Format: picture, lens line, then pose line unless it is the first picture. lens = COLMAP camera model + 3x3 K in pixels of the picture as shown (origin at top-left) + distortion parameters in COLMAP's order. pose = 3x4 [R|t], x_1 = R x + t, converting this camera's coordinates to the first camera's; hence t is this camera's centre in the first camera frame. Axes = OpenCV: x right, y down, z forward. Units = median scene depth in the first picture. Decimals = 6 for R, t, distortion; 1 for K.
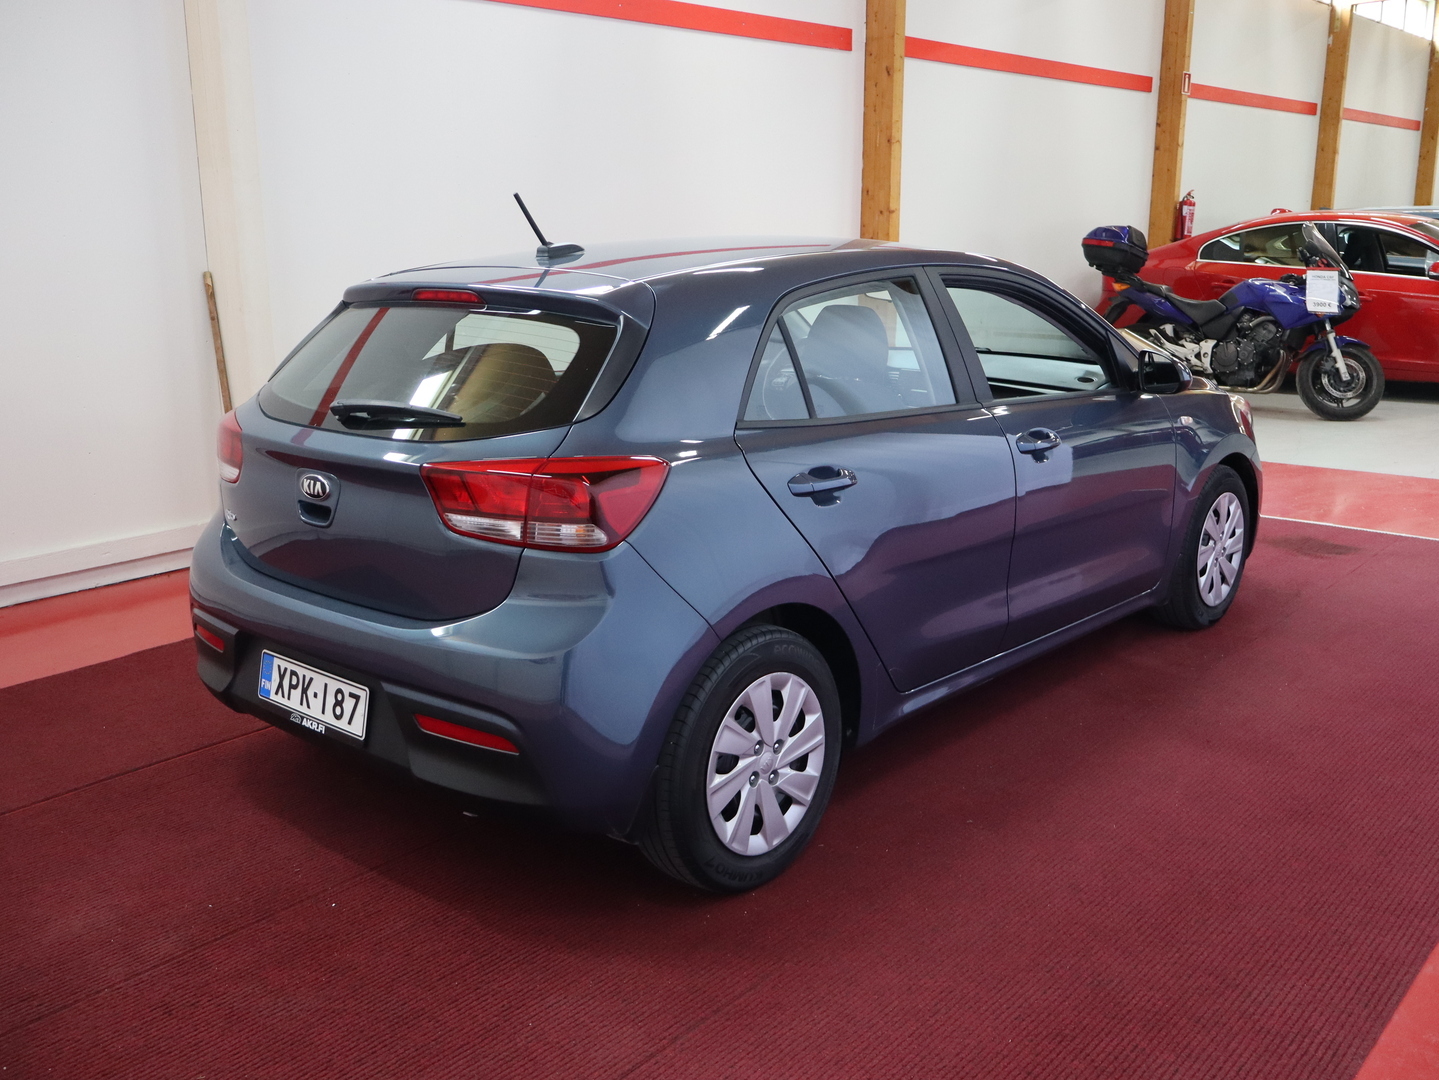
lens RADIAL K [[1355.7, 0, 719.5], [0, 1355.7, 540.0], [0, 0, 1]] dist [-0.004153, -0.000652]
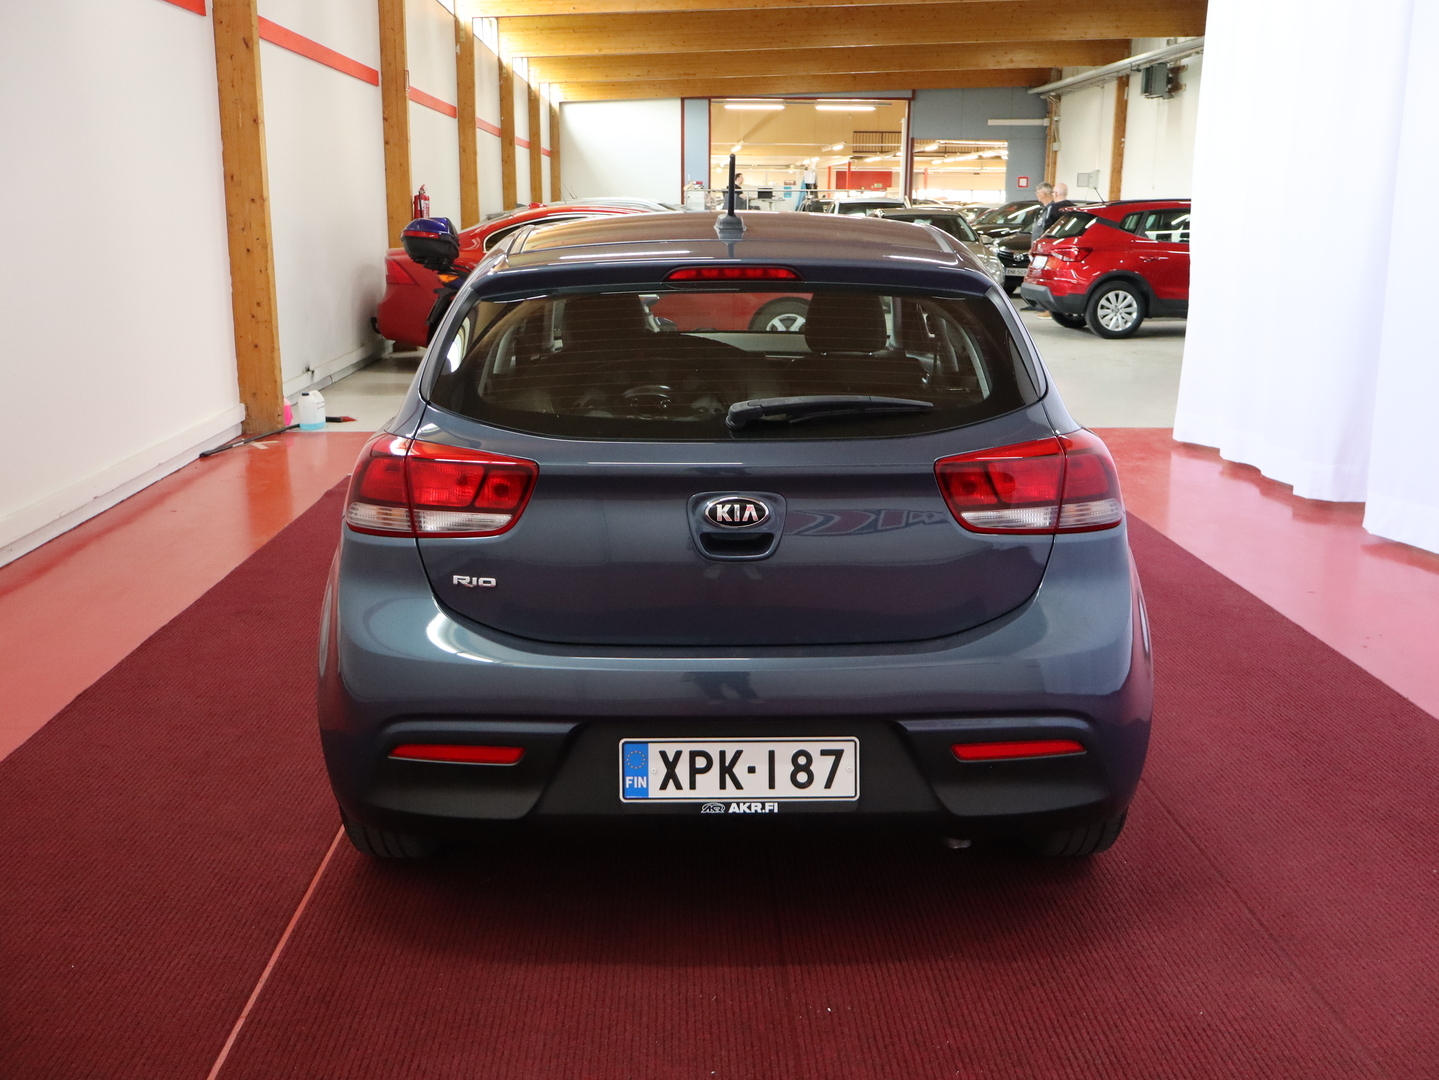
lens RADIAL K [[1355.7, 0, 719.5], [0, 1355.7, 540.0], [0, 0, 1]] dist [-0.004153, -0.000652]
pose [[0.743273, -0.149145, 0.652151, -0.808519], [0.149623, 0.987199, 0.055240, -0.067064], [-0.652042, 0.056519, 0.756073, 0.391090]]
